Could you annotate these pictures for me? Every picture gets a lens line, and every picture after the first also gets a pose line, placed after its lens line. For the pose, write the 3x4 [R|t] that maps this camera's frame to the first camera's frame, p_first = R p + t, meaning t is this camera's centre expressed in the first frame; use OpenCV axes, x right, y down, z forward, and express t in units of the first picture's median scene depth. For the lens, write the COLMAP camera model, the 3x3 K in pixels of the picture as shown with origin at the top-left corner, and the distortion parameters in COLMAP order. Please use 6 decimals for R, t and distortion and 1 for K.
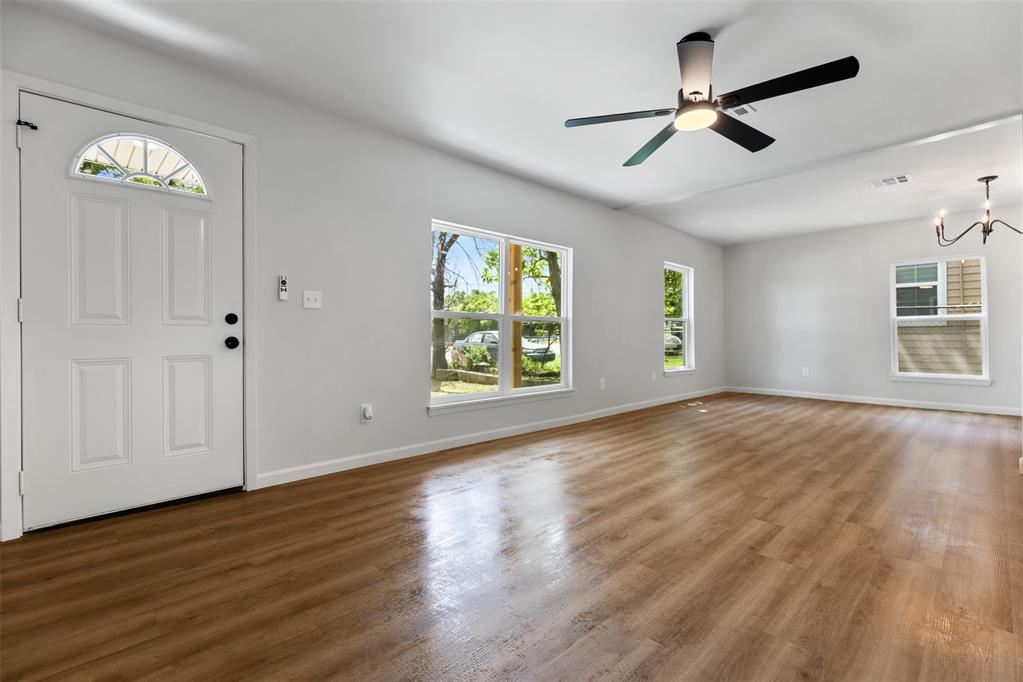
lens RADIAL K [[462.6, 0, 510.7], [0, 462.6, 335.8], [0, 0, 1]] dist [0.001398, 0.000377]
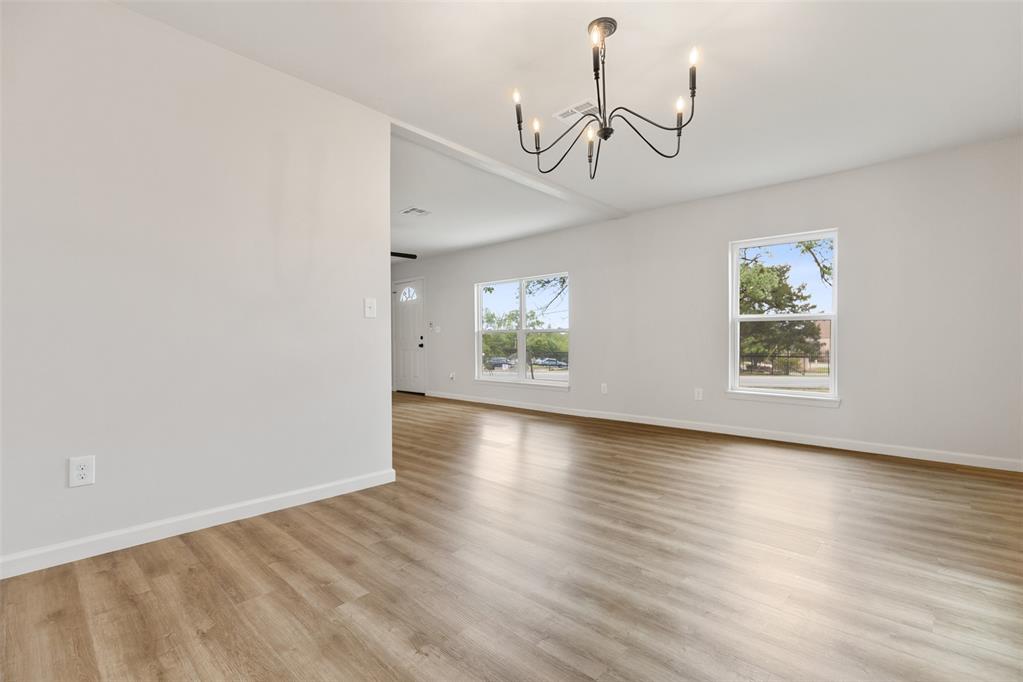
lens RADIAL K [[462.6, 0, 510.8], [0, 462.6, 343.1], [0, 0, 1]] dist [0.001398, 0.000377]
pose [[0.072164, -0.001692, -0.997391, 2.482159], [-0.006042, 0.999979, -0.002134, 0.001916], [0.997374, 0.006180, 0.072152, 1.348045]]
